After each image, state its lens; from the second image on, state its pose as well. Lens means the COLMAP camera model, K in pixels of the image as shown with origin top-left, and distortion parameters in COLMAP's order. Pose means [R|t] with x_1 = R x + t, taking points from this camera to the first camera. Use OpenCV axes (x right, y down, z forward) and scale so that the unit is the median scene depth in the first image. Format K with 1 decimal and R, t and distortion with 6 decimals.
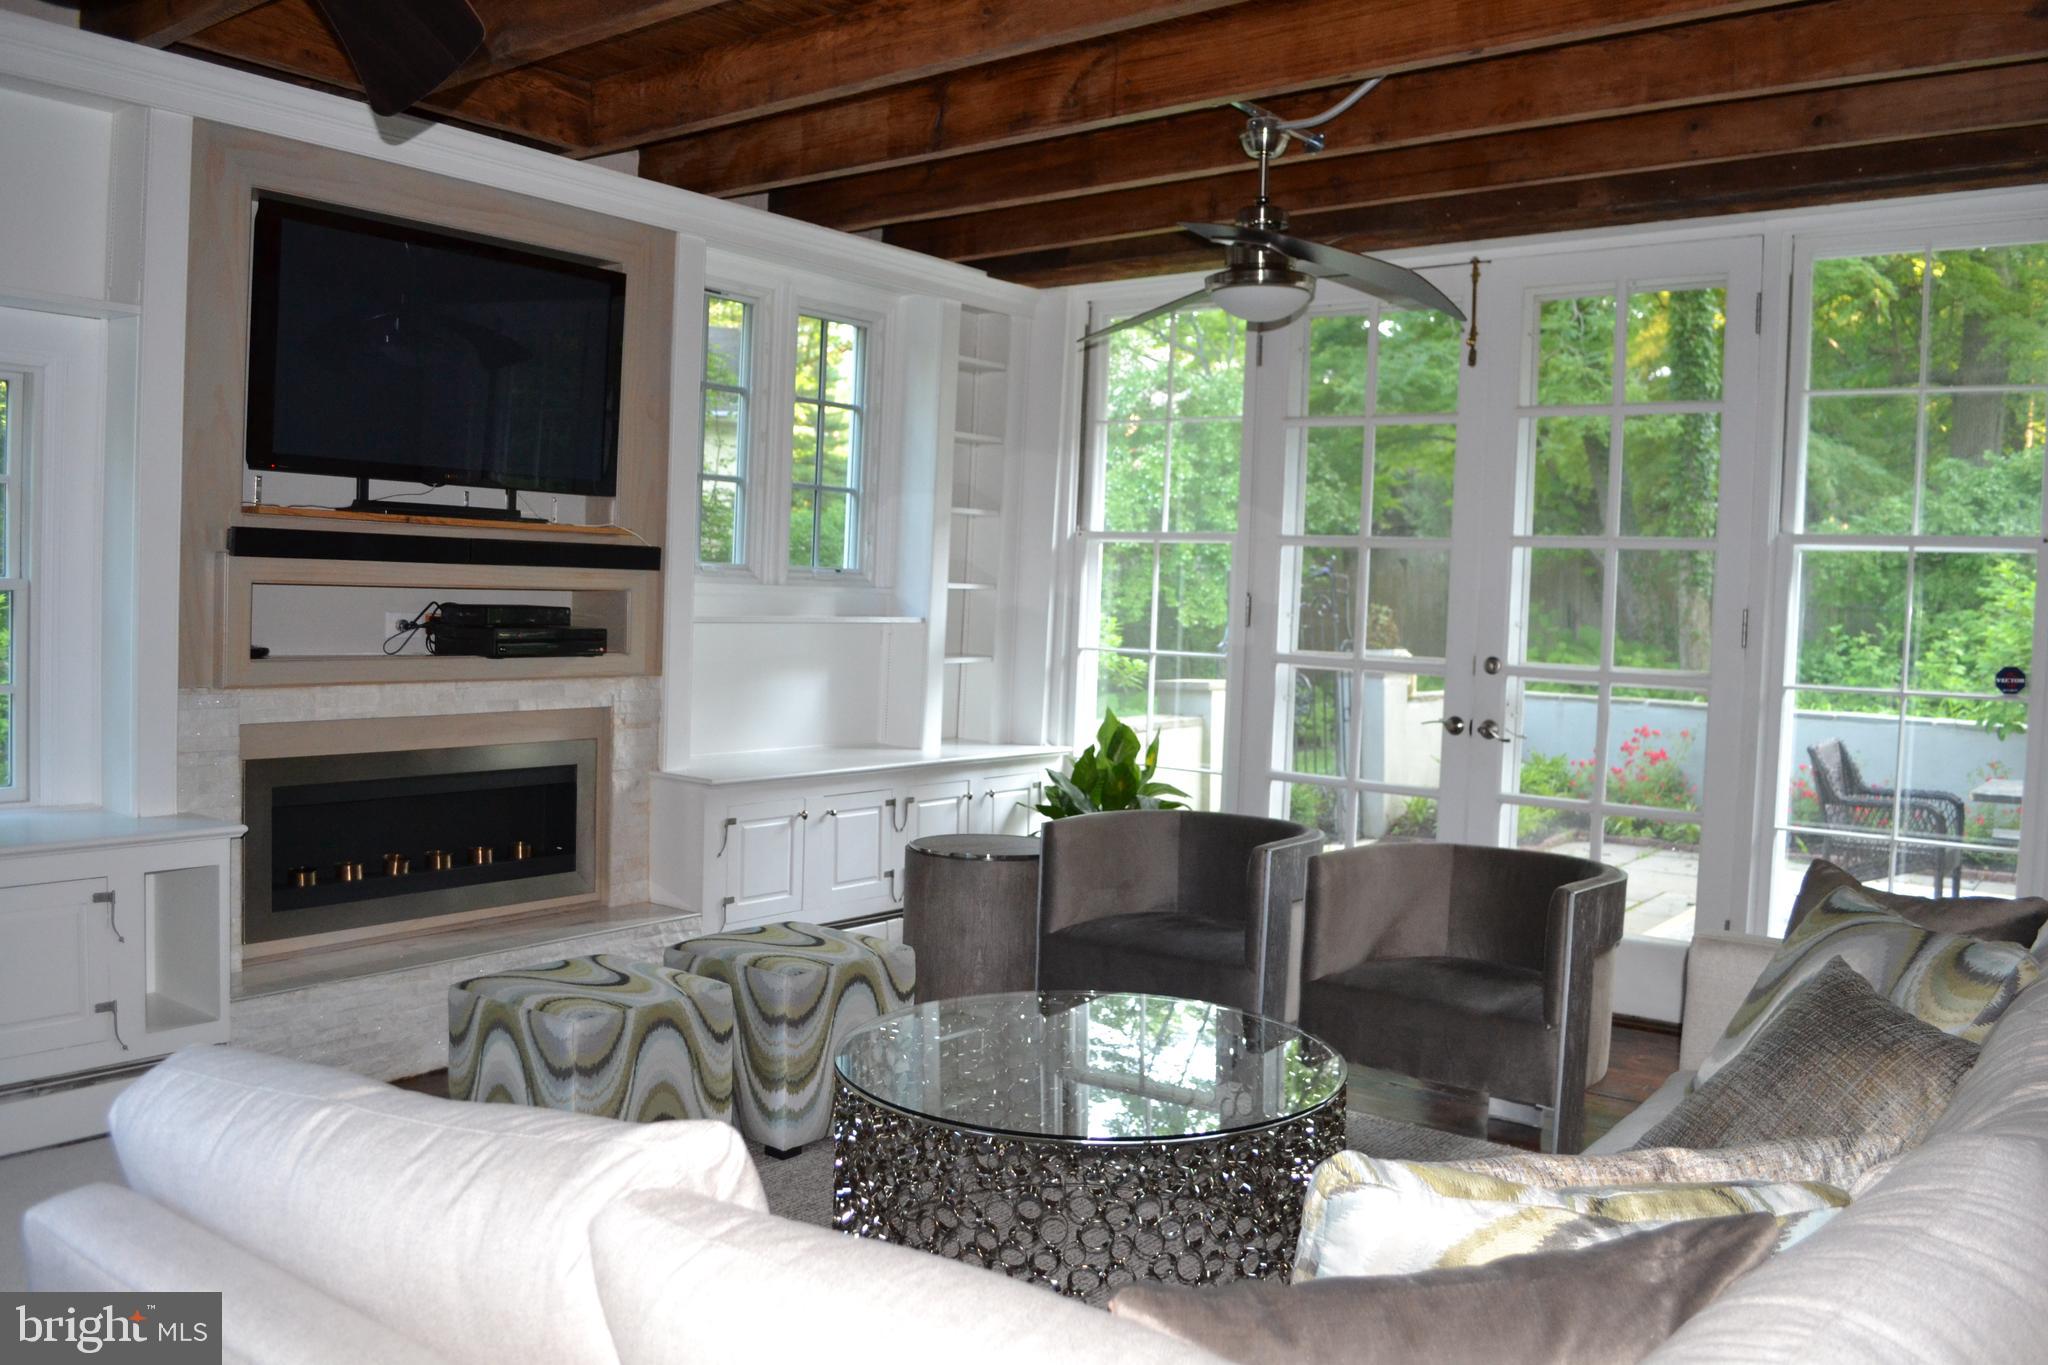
lens RADIAL K [[1626.2, 0, 1033.1], [0, 1626.2, 673.2], [0, 0, 1]] dist [-0.081922, 0.010762]
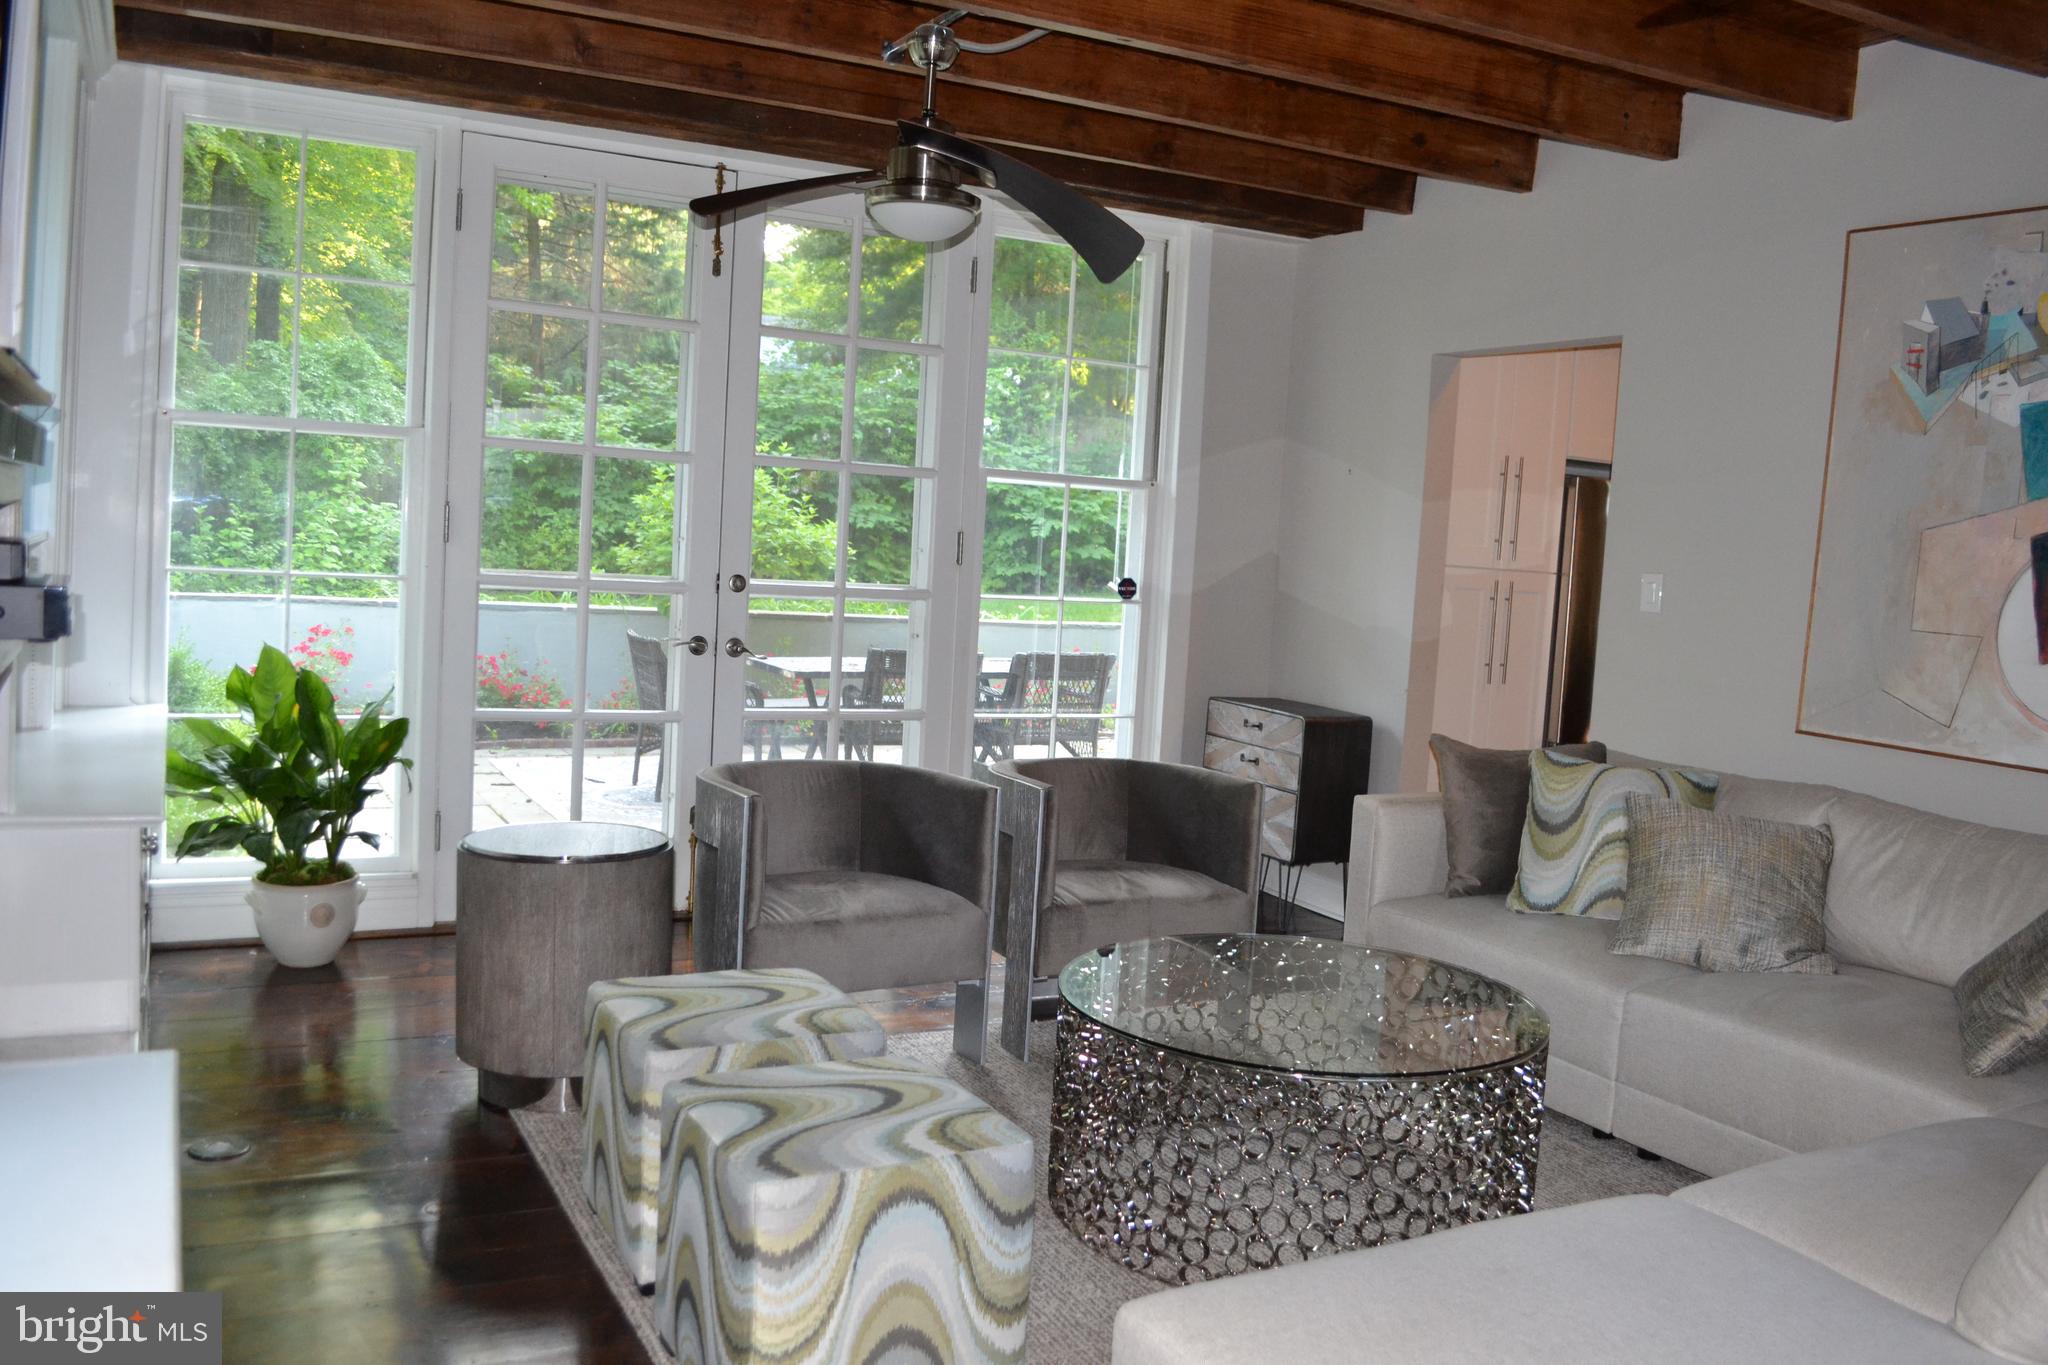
lens RADIAL K [[1626.2, 0, 1033.1], [0, 1626.2, 673.2], [0, 0, 1]] dist [-0.081922, 0.010762]
pose [[0.412693, -0.080614, 0.907296, -0.181880], [0.001966, 0.996153, 0.087614, -0.012126], [-0.910868, -0.034374, 0.411264, 0.137926]]
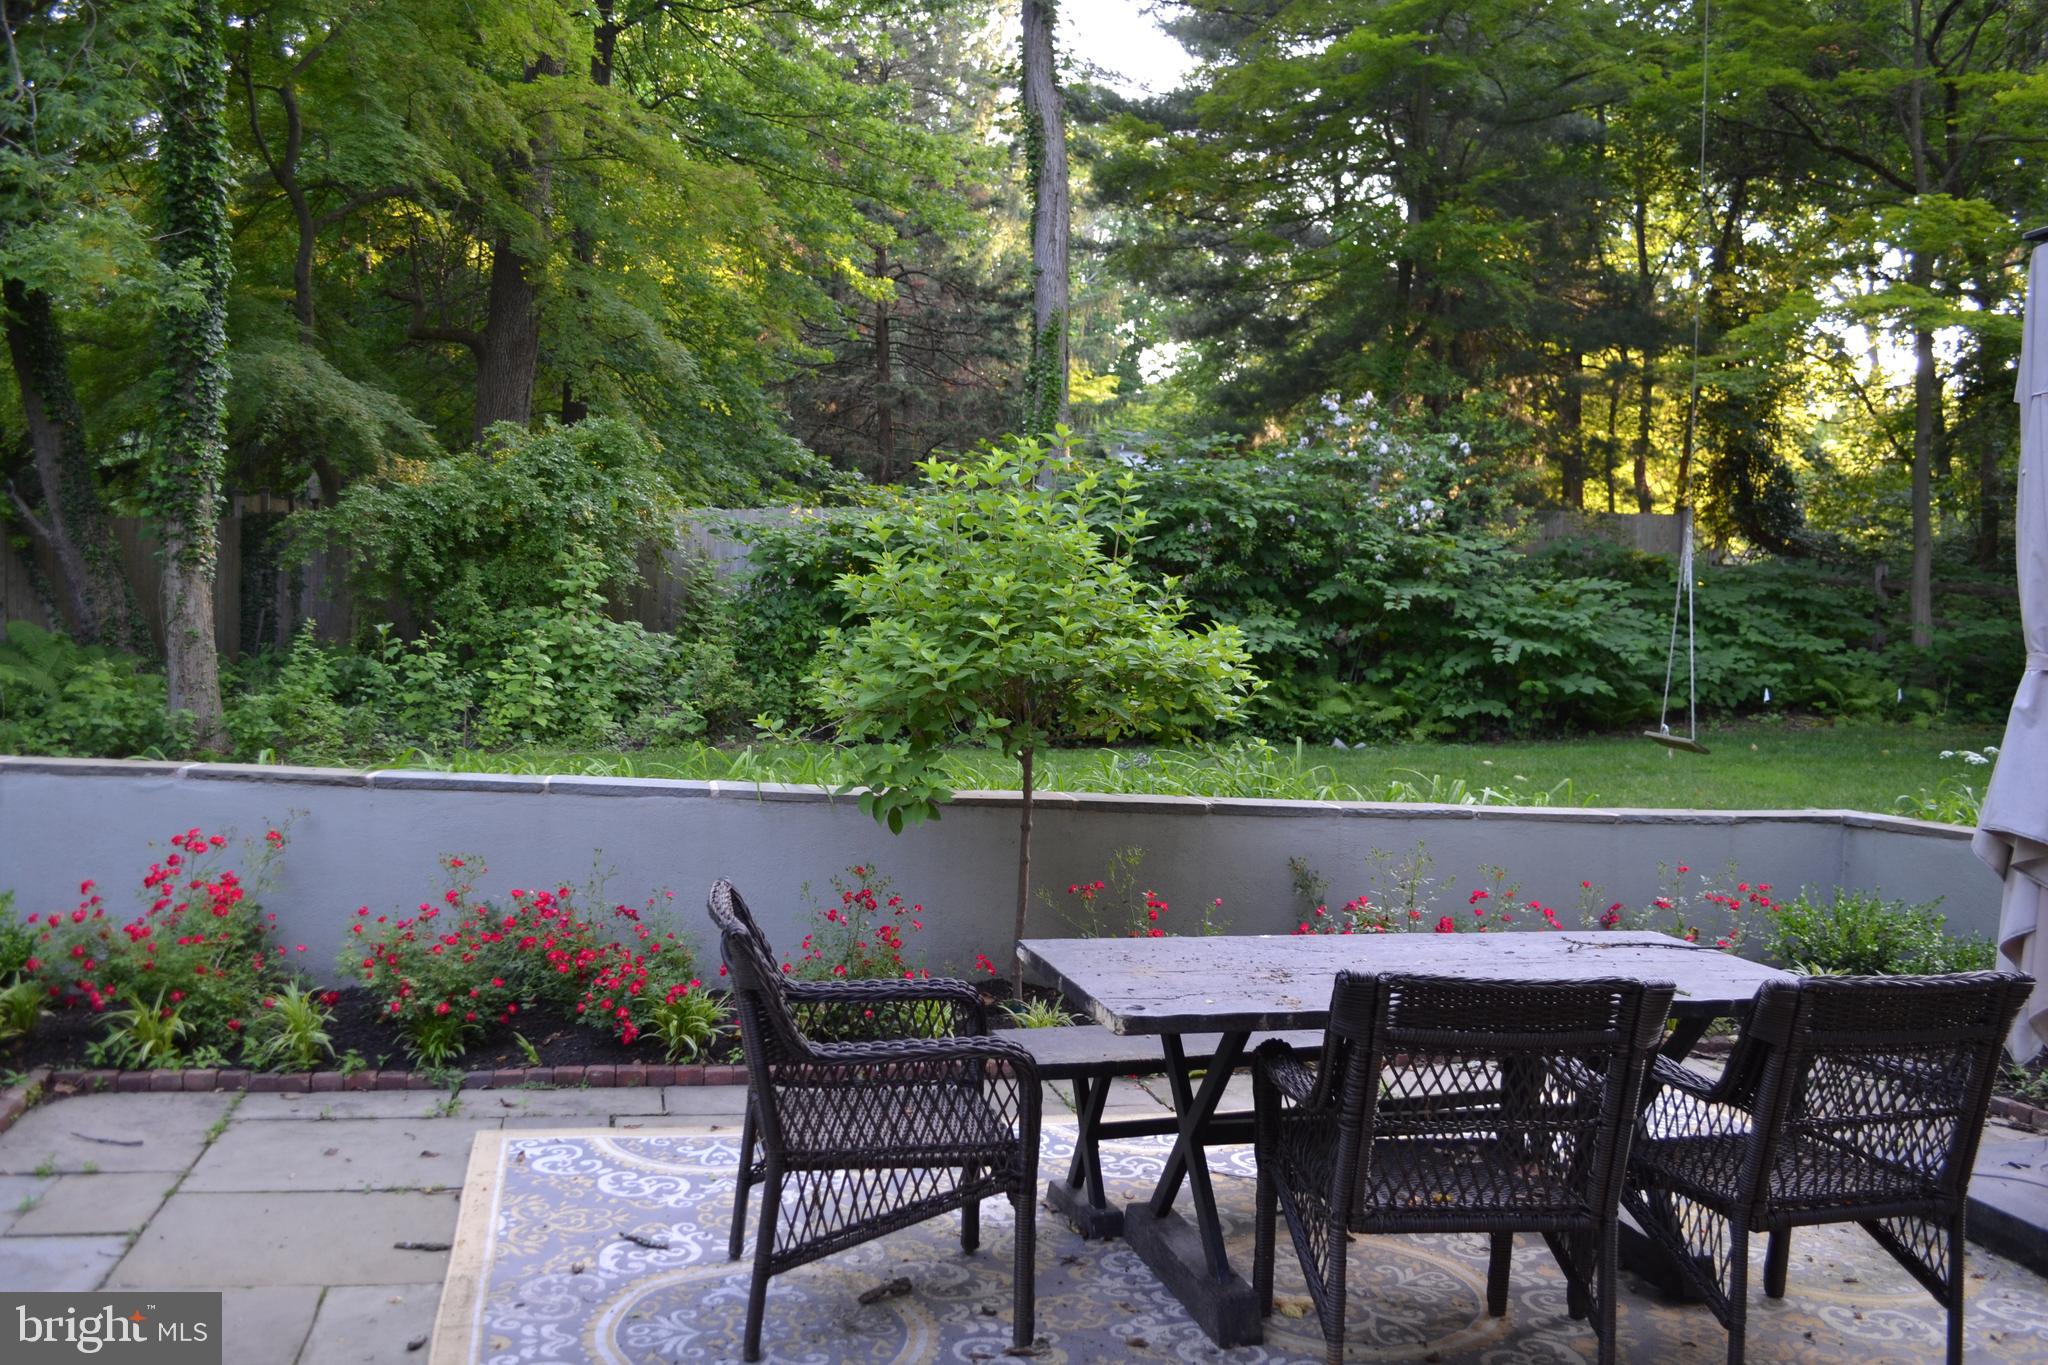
lens RADIAL K [[1626.2, 0, 1033.1], [0, 1626.2, 673.2], [0, 0, 1]] dist [-0.081922, 0.010762]
pose [[0.610175, -0.009170, 0.792214, 0.096312], [0.008640, 0.999951, 0.004920, -0.008075], [-0.792220, 0.003843, 0.610224, 0.310696]]
